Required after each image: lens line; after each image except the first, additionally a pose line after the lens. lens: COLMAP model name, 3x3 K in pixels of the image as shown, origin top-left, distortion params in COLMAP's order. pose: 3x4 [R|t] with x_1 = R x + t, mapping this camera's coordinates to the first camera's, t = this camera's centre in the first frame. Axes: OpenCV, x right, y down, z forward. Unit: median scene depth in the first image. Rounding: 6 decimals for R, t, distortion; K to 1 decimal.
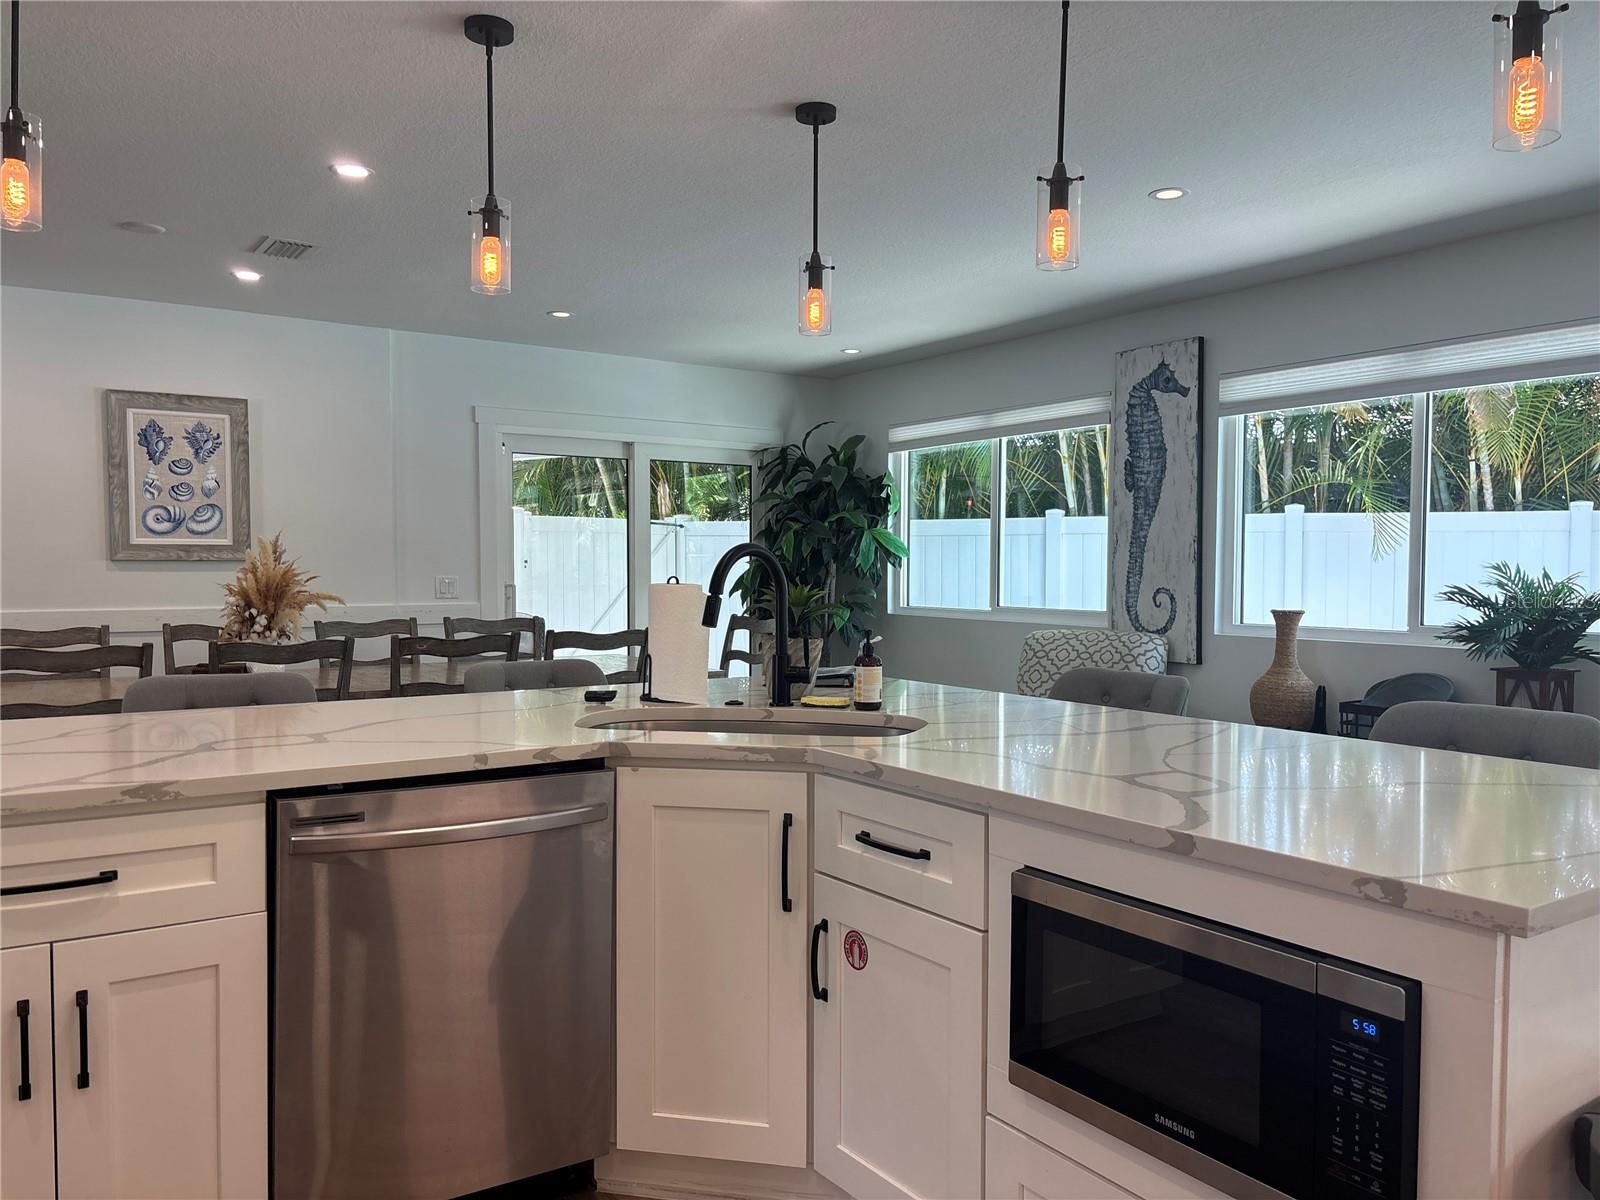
lens RADIAL K [[1210.4, 0, 810.6], [0, 1210.4, 605.8], [0, 0, 1]] dist [0.049944, -0.047183]
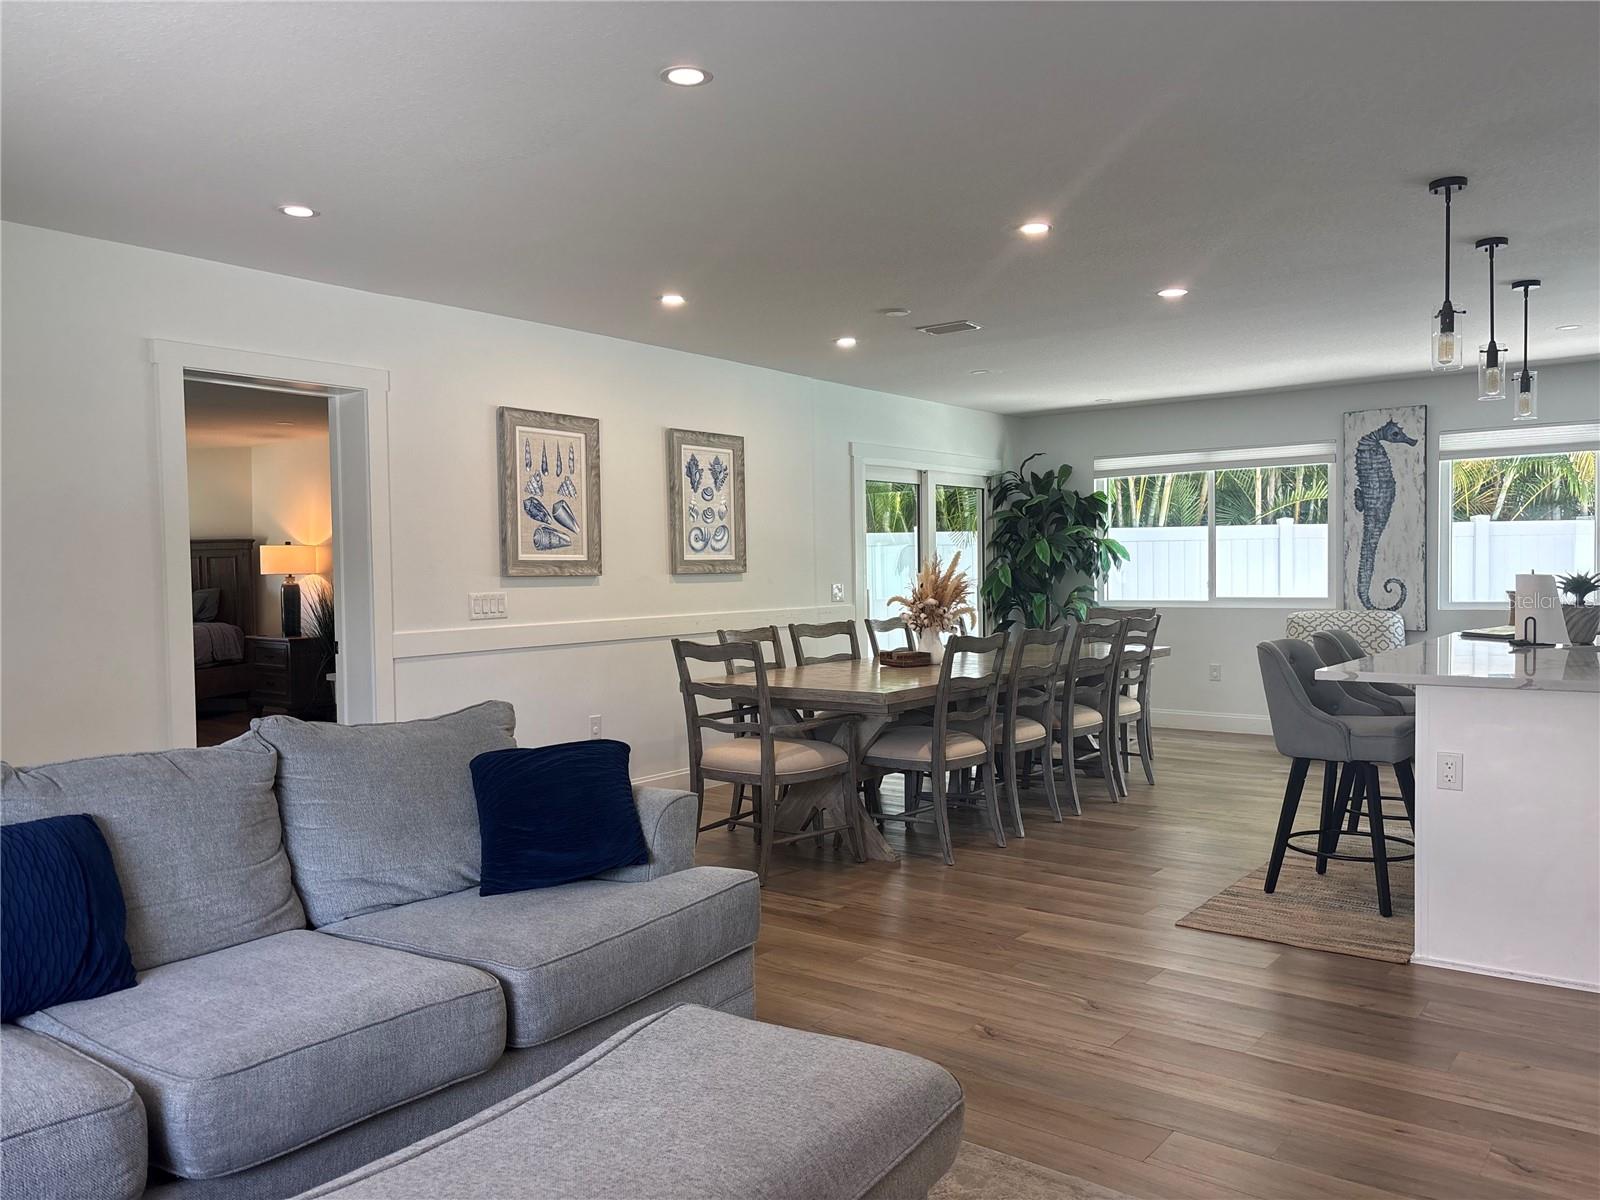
lens RADIAL K [[1210.4, 0, 797.9], [0, 1210.4, 606.5], [0, 0, 1]] dist [0.049944, -0.047183]
pose [[0.947341, -0.027775, 0.319019, -0.808769], [0.029580, 0.999562, -0.000814, -0.001681], [-0.318856, 0.010208, 0.947748, -0.133858]]
